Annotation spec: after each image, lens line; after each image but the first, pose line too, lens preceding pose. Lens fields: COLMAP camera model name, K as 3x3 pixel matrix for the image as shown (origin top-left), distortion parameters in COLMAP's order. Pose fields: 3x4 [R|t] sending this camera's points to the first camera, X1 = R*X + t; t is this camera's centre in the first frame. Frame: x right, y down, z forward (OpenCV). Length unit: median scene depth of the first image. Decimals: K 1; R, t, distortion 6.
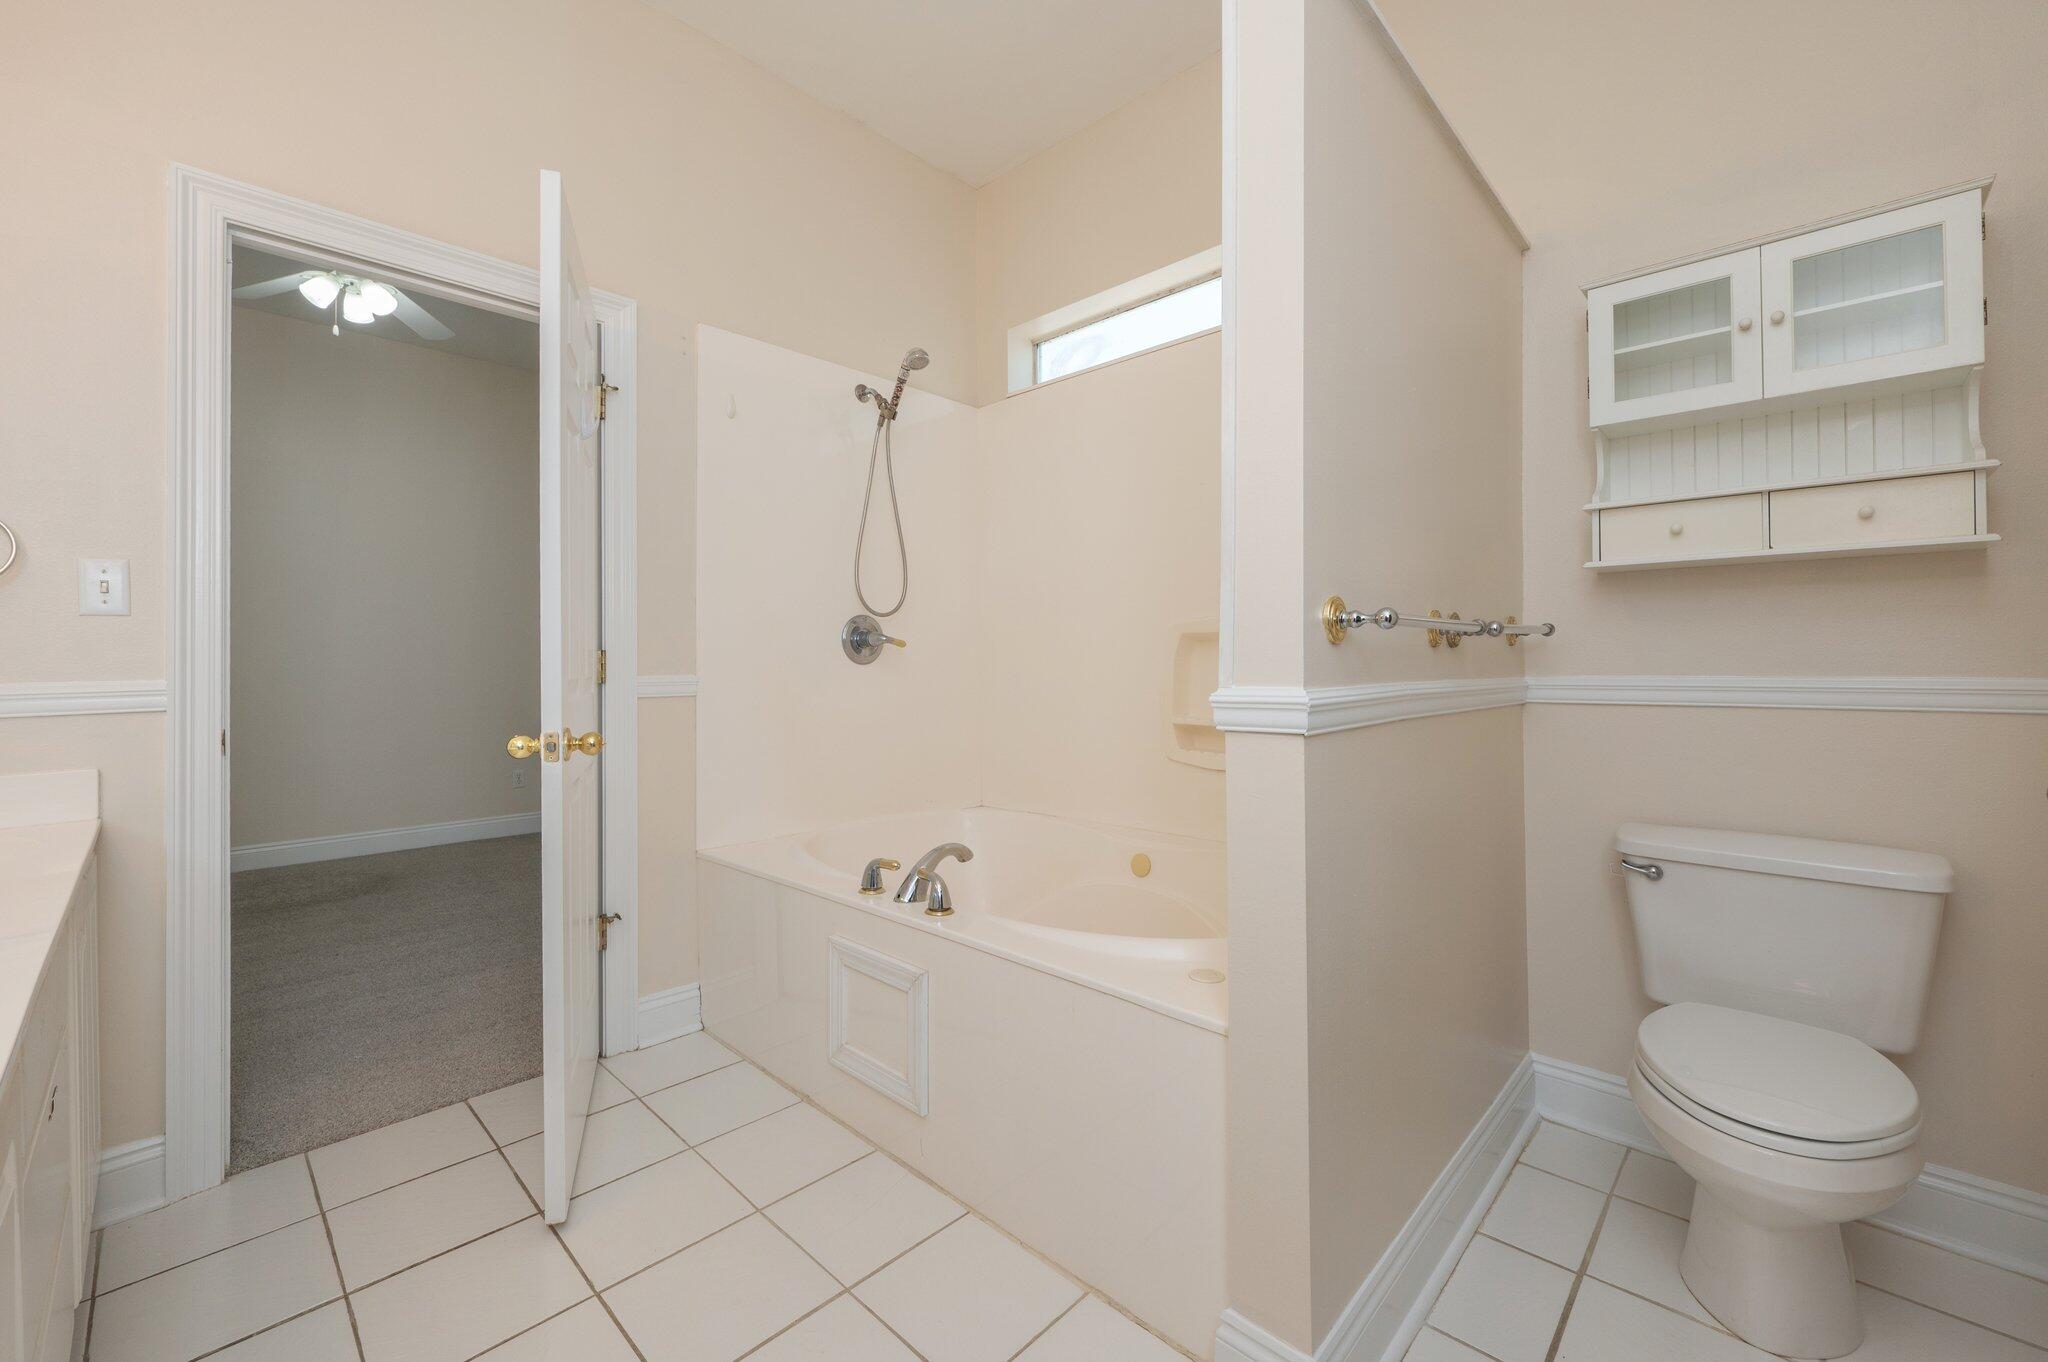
lens RADIAL K [[818.2, 0, 1018.5], [0, 818.2, 662.2], [0, 0, 1]] dist [-0.002813, -0.000487]
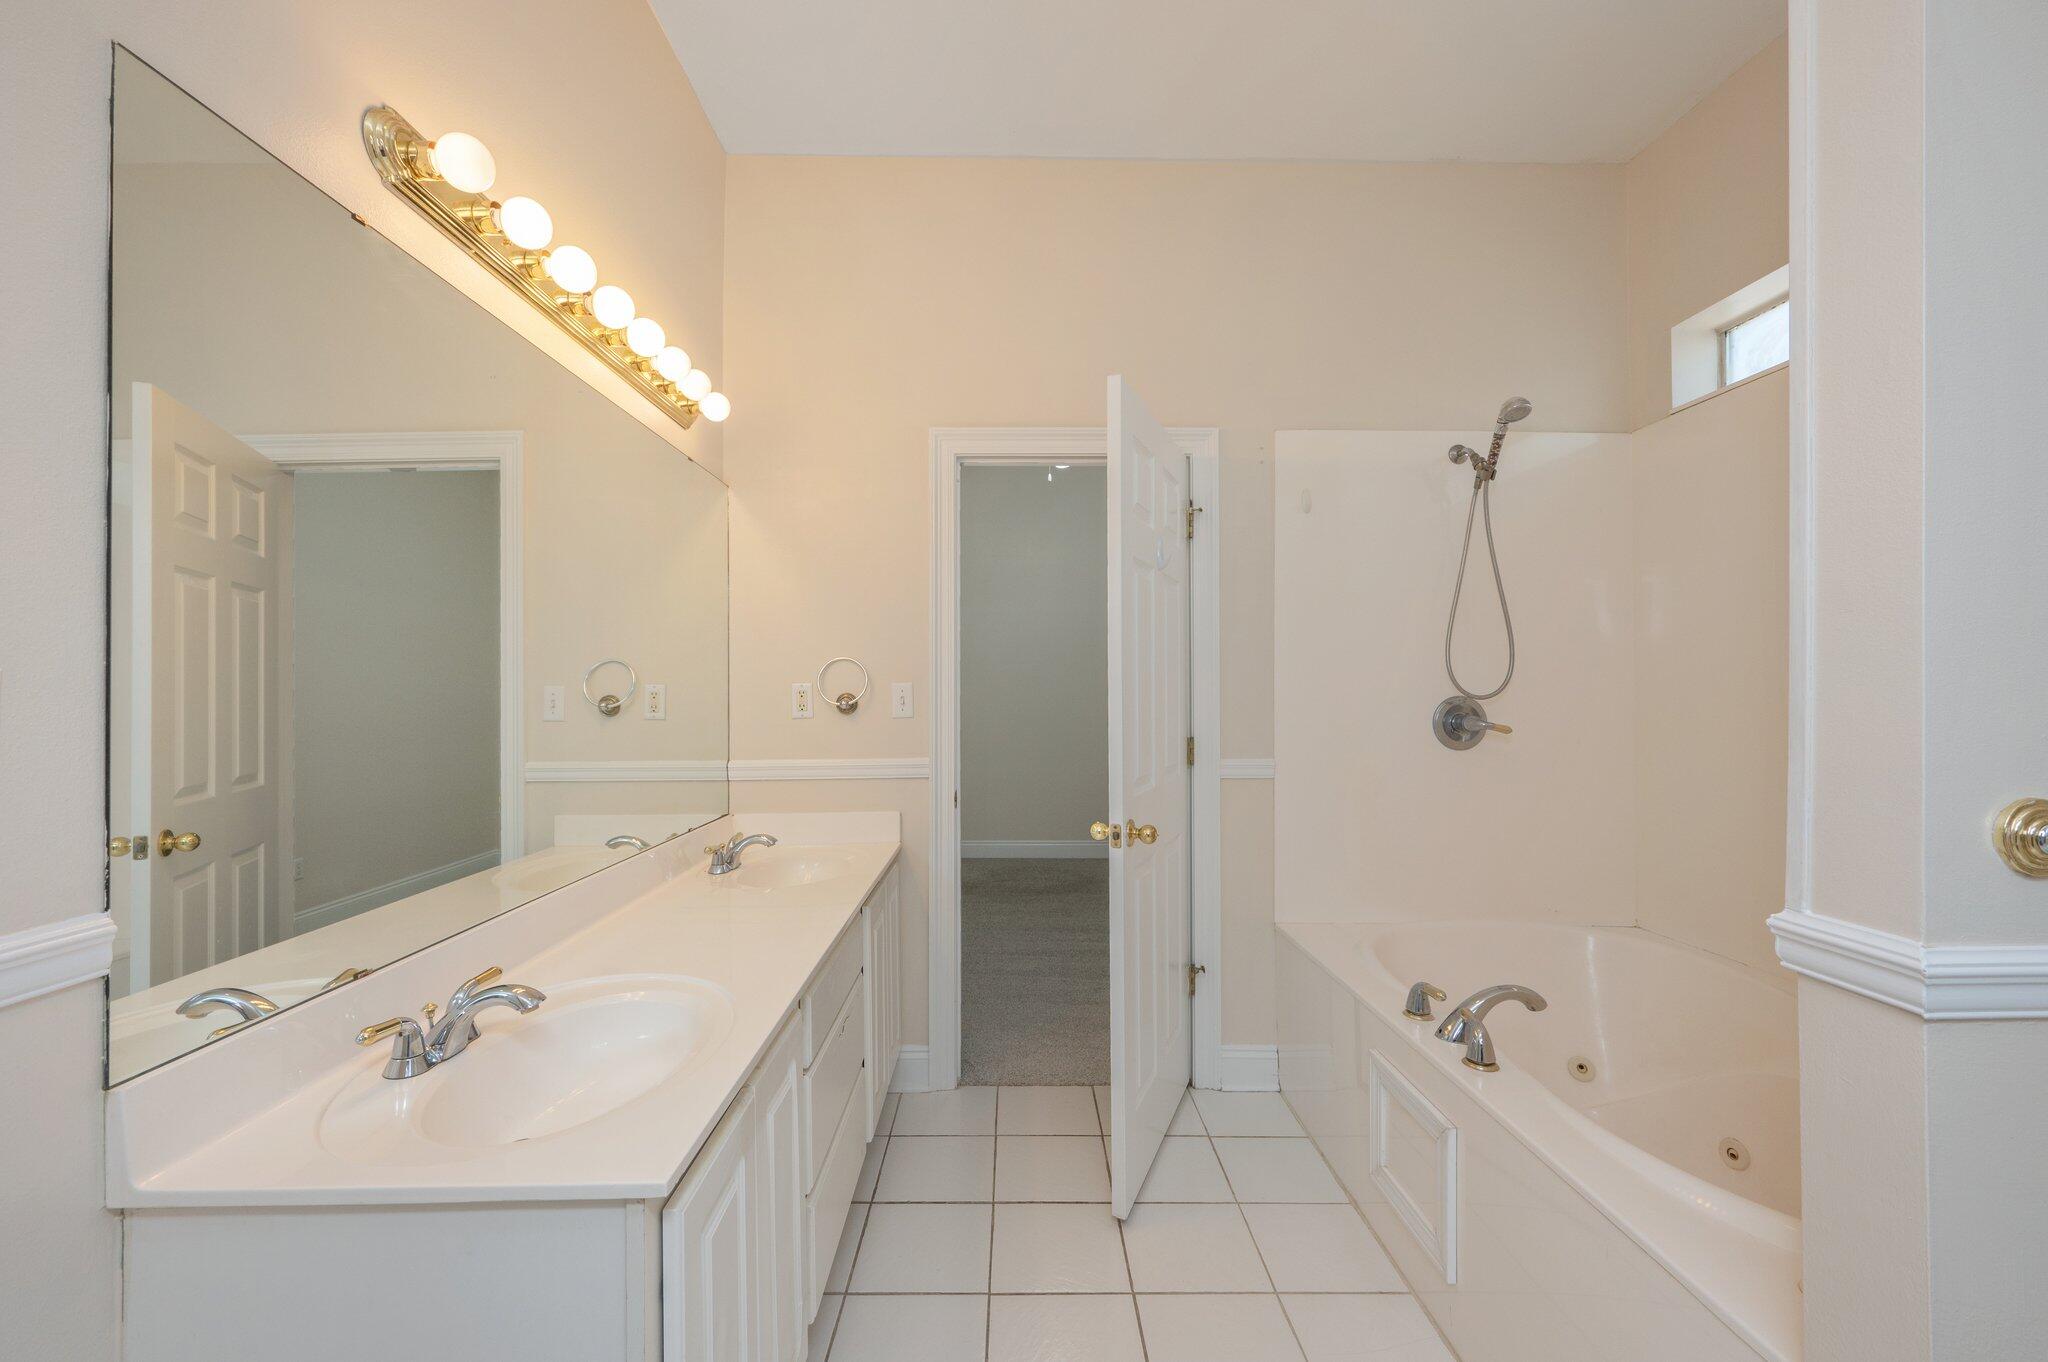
lens RADIAL K [[820.3, 0, 1021.6], [0, 820.3, 693.2], [0, 0, 1]] dist [0.002788, -0.000111]
pose [[0.702566, 0.006117, -0.711592, 0.149259], [-0.002510, 0.999978, 0.006118, -0.083103], [0.711614, -0.002512, 0.702566, 0.012232]]
